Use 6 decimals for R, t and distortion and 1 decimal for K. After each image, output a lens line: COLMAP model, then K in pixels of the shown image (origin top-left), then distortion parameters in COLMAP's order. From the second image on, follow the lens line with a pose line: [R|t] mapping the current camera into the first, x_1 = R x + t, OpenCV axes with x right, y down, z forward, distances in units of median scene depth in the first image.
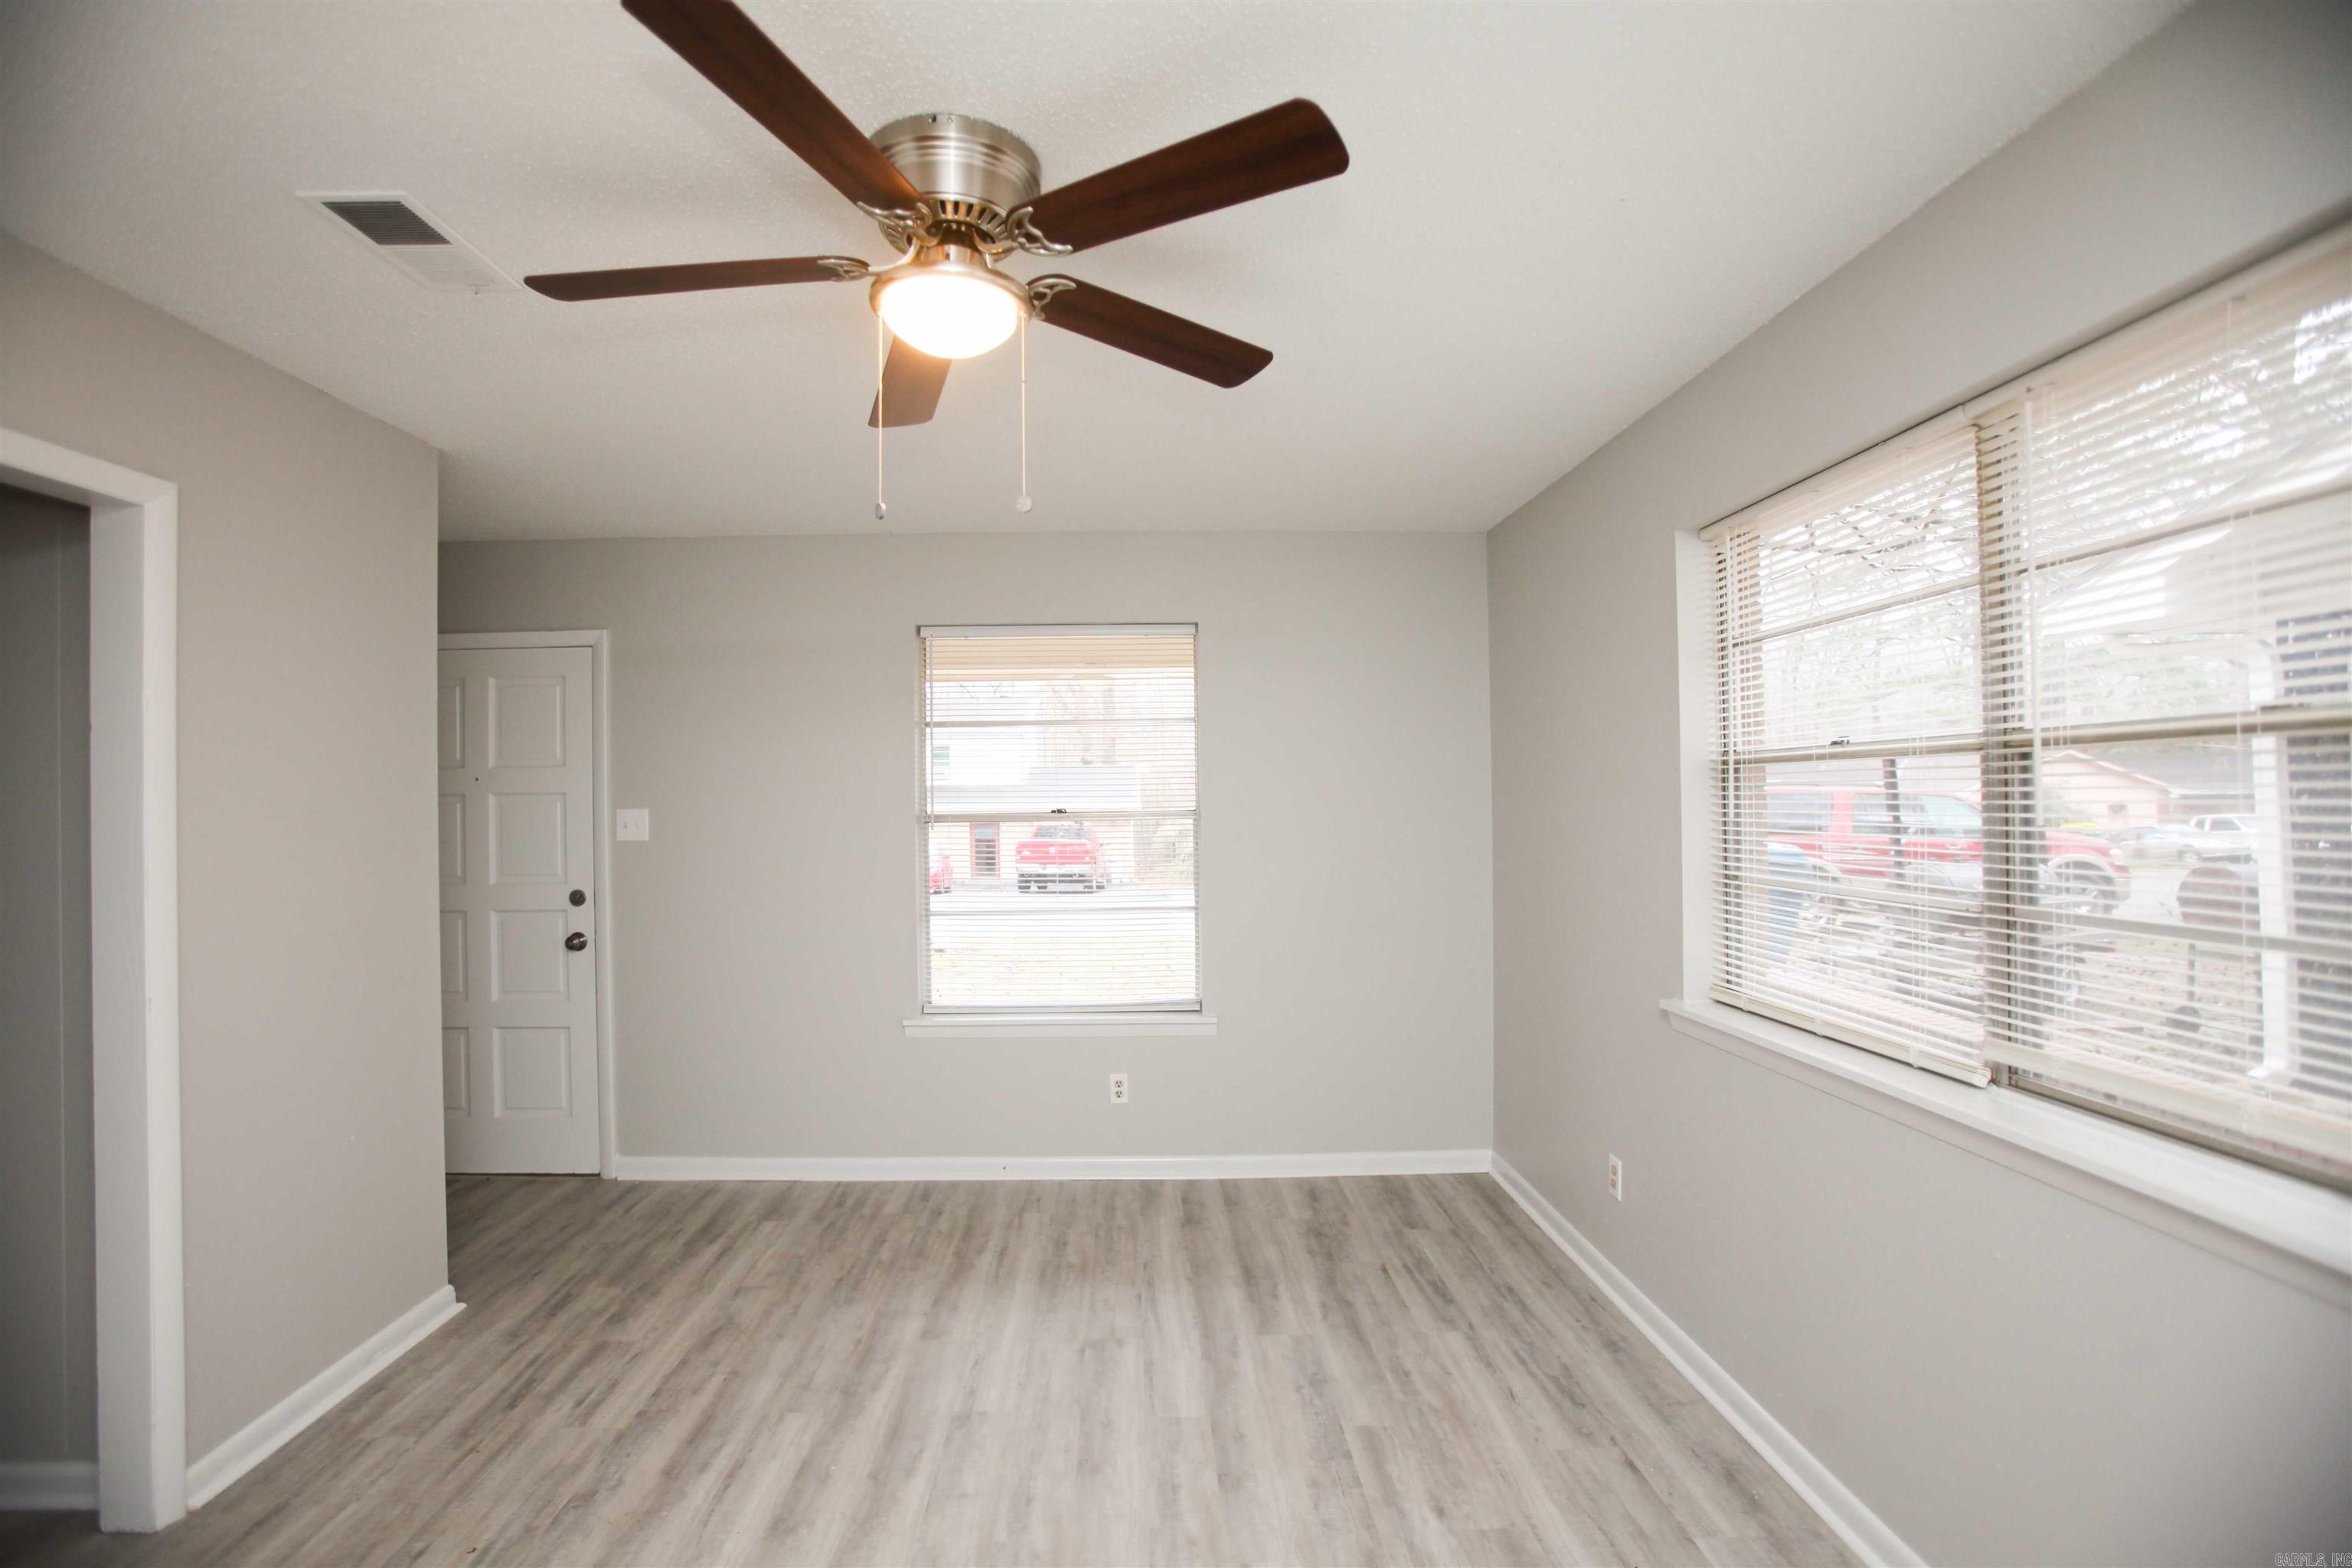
lens RADIAL K [[1075.1, 0, 1173.4], [0, 1075.1, 790.4], [0, 0, 1]] dist [-0.003315, 0.002948]
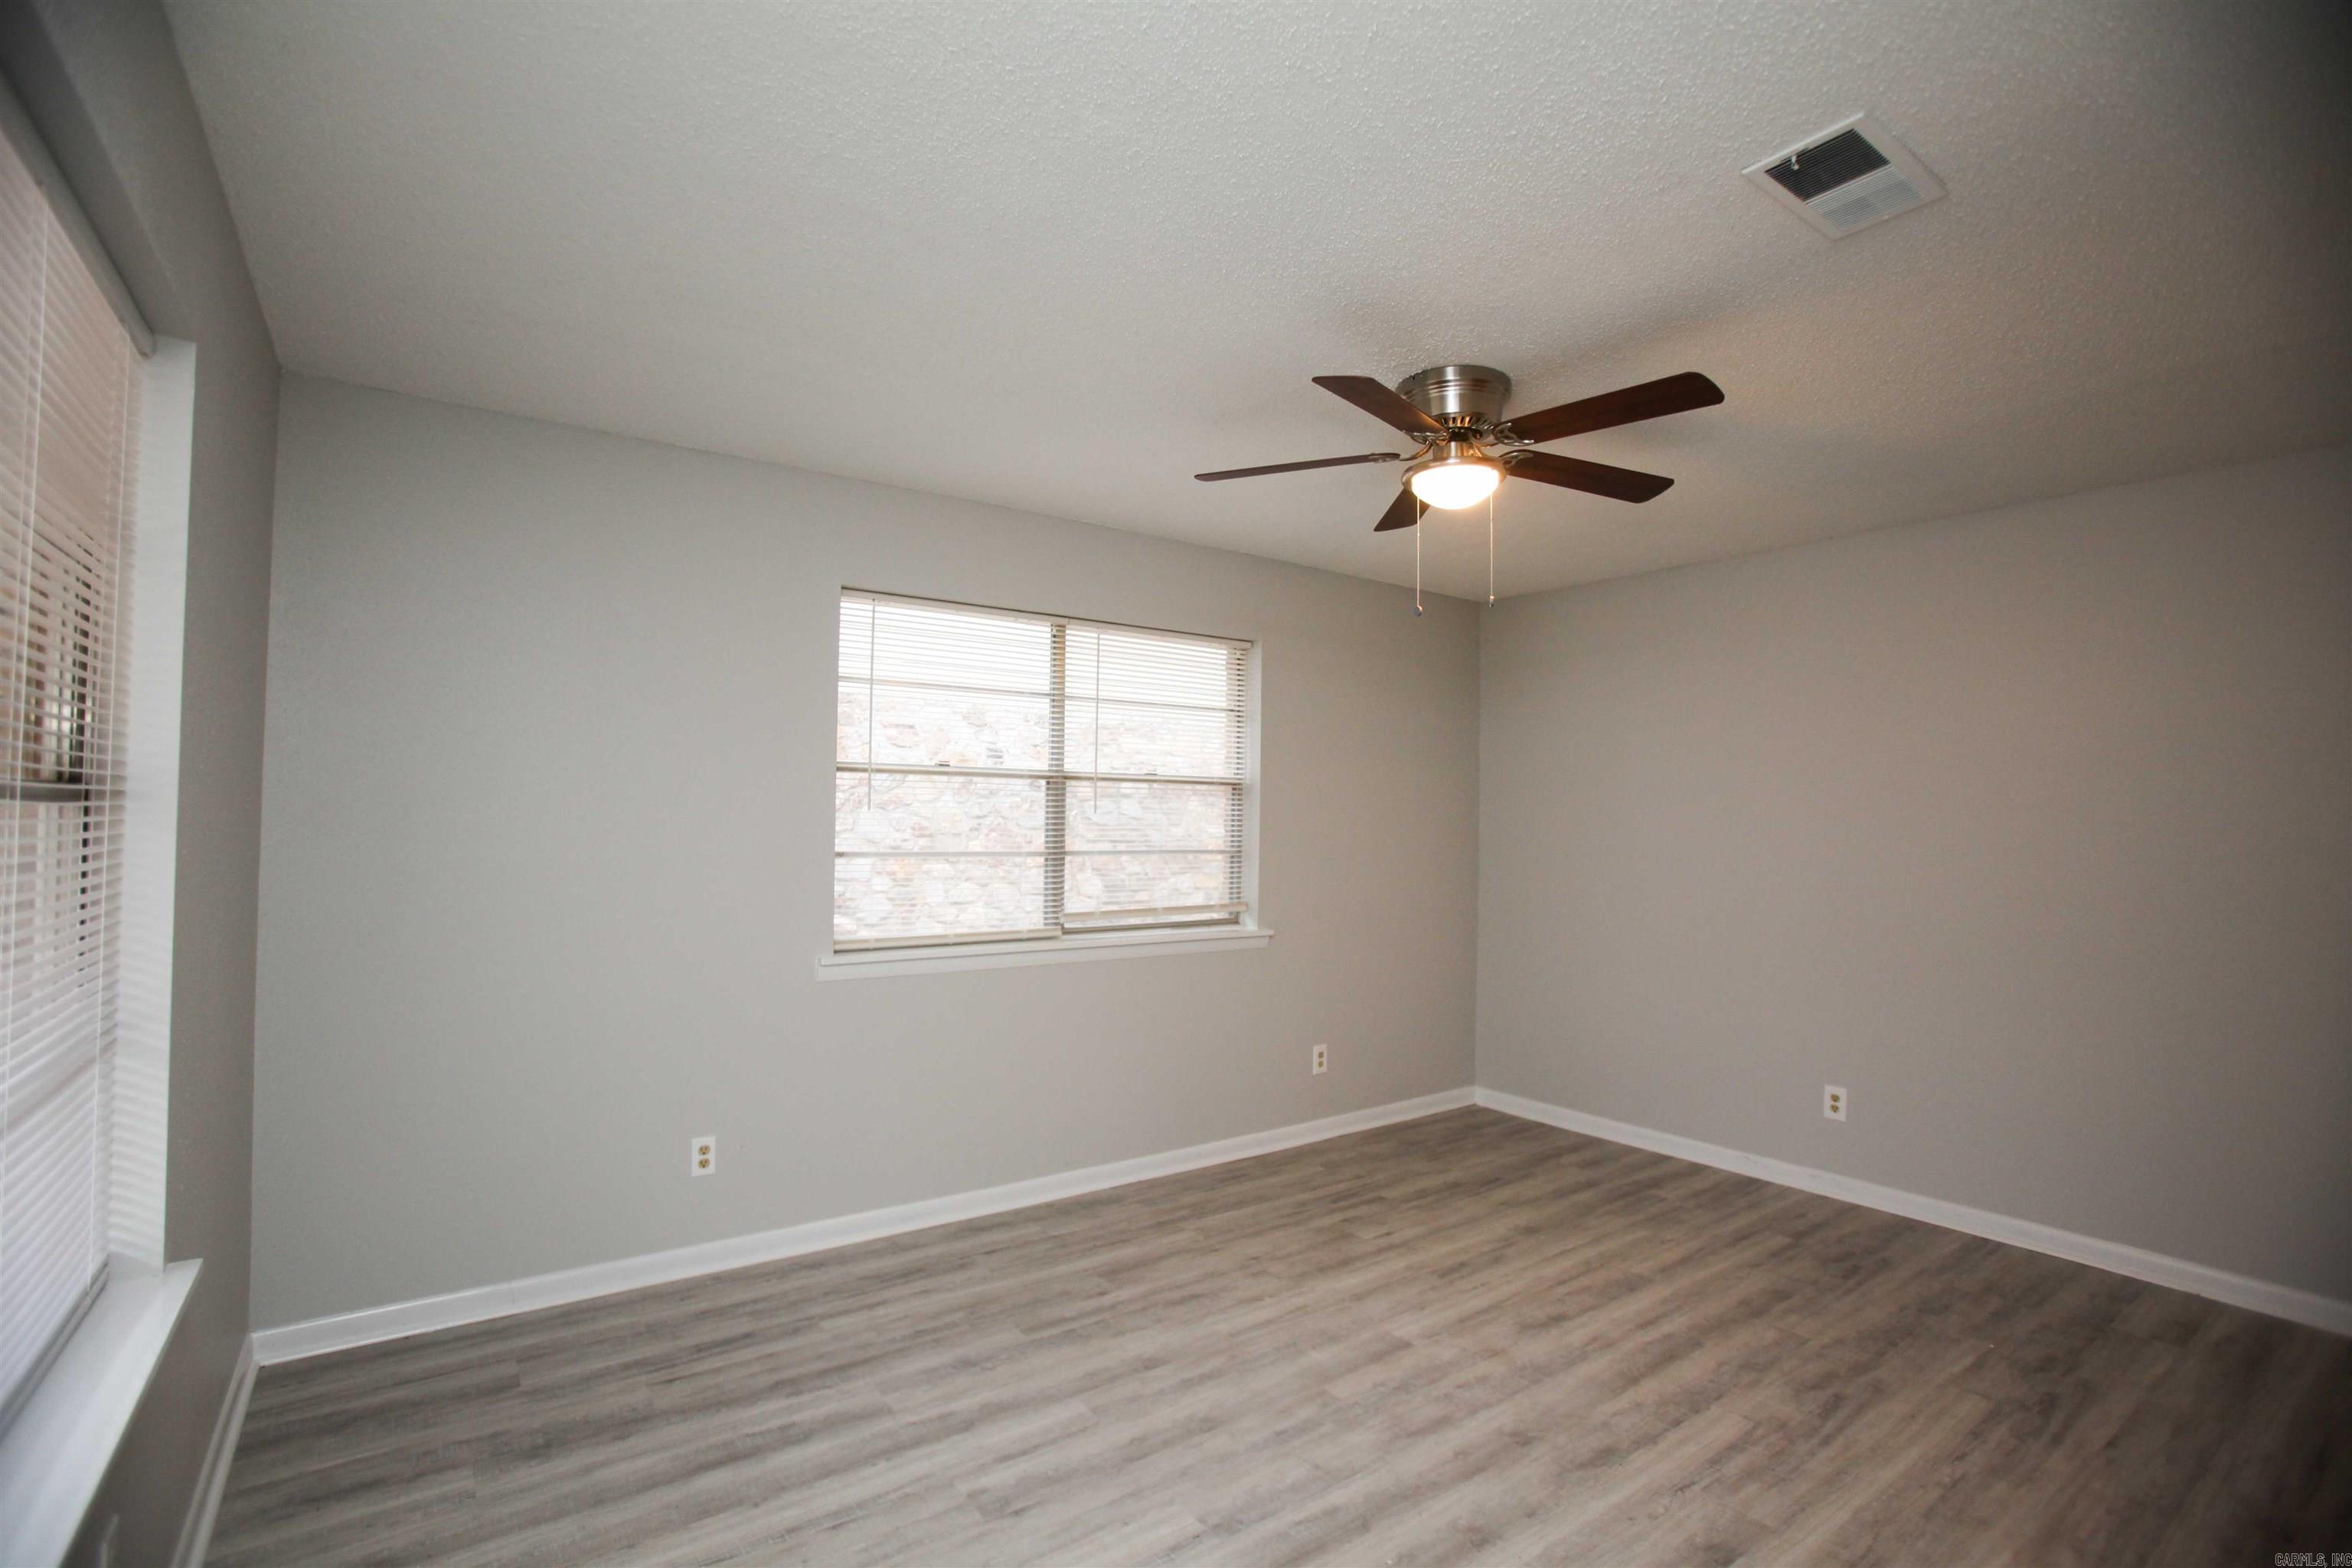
lens RADIAL K [[1075.1, 0, 1174.4], [0, 1075.1, 800.1], [0, 0, 1]] dist [-0.003315, 0.002948]
pose [[-0.558443, 0.027619, 0.829083, -0.798875], [-0.020580, 0.998677, -0.047131, 0.071881], [-0.829288, -0.043382, -0.557136, 1.397270]]
